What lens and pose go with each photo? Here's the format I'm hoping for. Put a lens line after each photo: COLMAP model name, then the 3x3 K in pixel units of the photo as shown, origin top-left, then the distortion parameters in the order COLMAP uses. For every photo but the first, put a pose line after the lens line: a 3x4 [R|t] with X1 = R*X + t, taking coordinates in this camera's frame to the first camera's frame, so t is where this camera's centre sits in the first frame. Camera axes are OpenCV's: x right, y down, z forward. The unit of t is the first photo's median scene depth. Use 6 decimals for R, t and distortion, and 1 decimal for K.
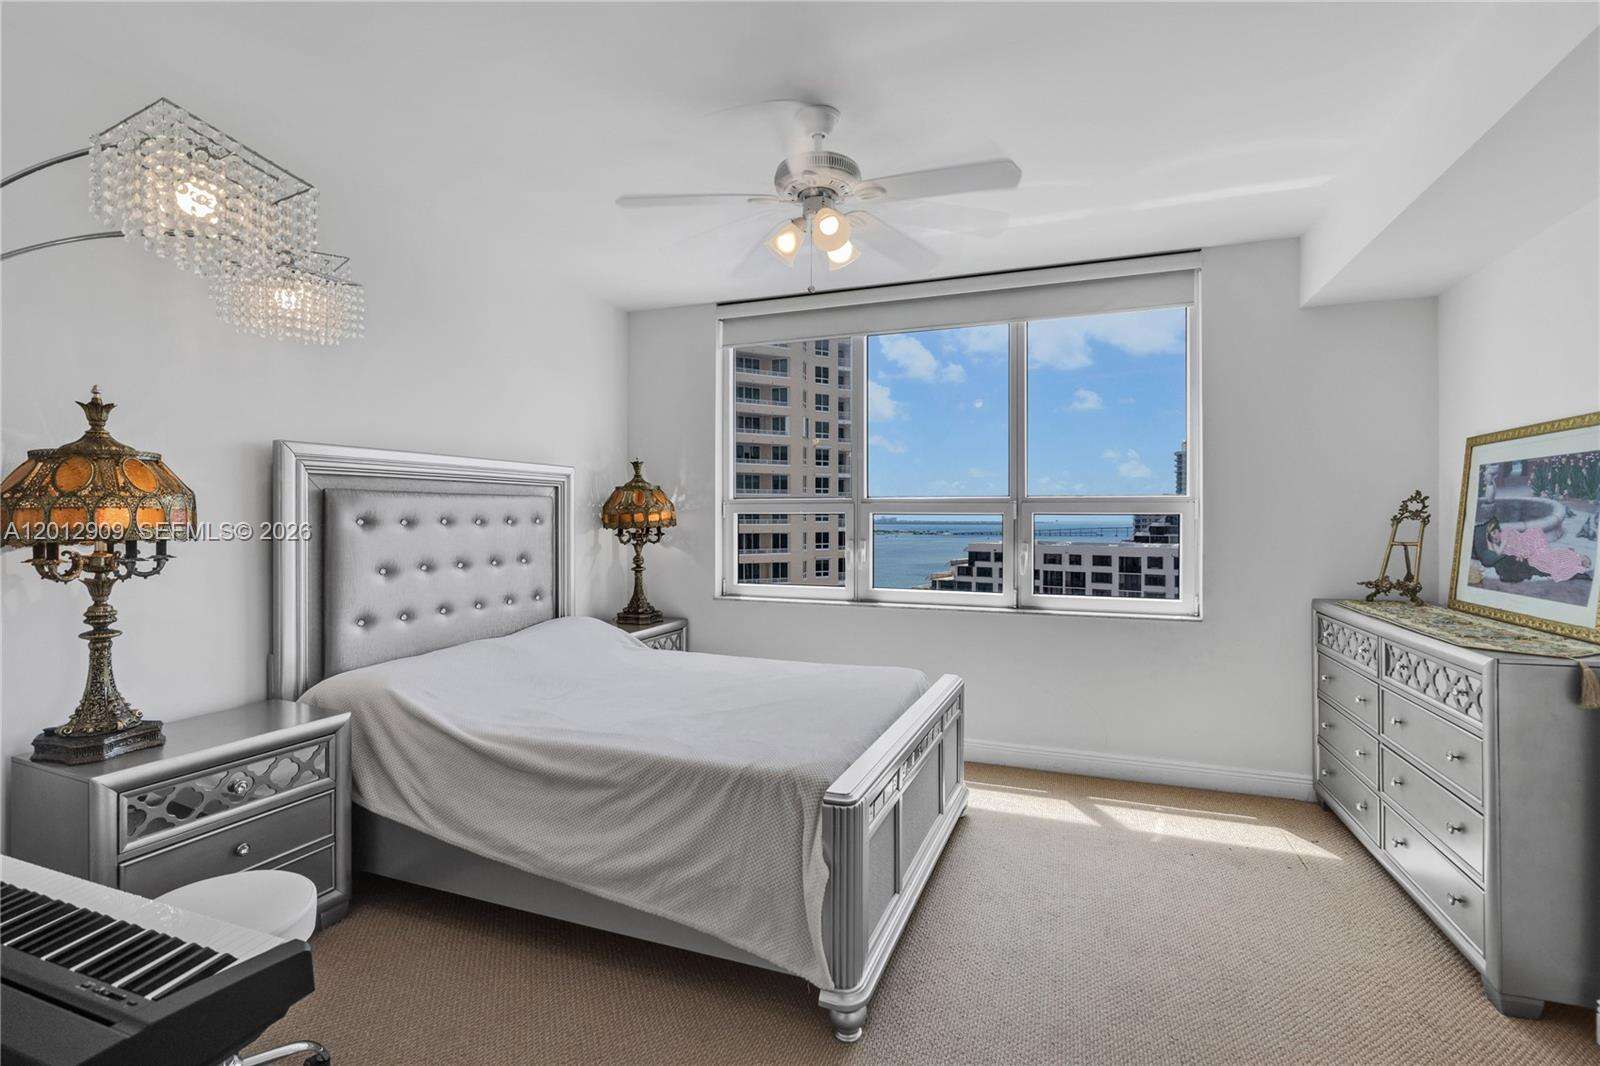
lens RADIAL K [[749.3, 0, 791.9], [0, 749.3, 528.4], [0, 0, 1]] dist [0.002547, 0.000672]
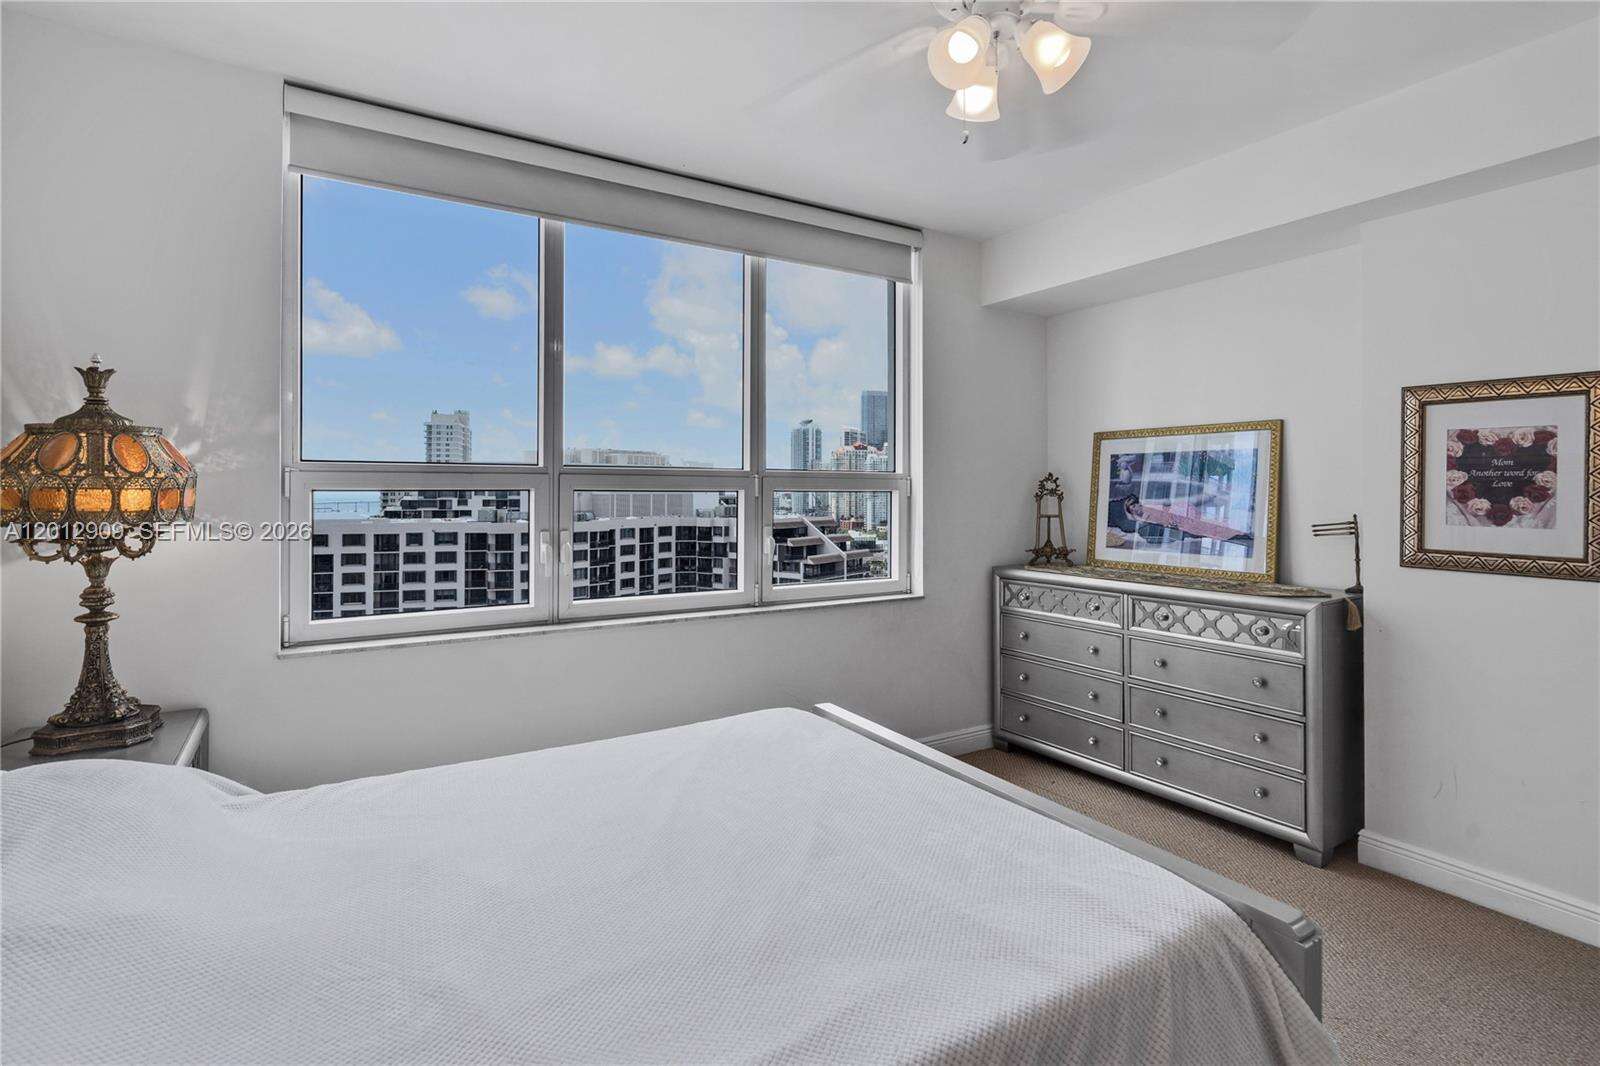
lens RADIAL K [[789.7, 0, 801.3], [0, 789.7, 494.3], [0, 0, 1]] dist [0.001239, 0.000246]
pose [[0.592719, -0.003443, 0.805402, -0.454339], [0.011413, 0.999926, -0.004124, -0.014156], [-0.805328, 0.011636, 0.592715, 0.556918]]
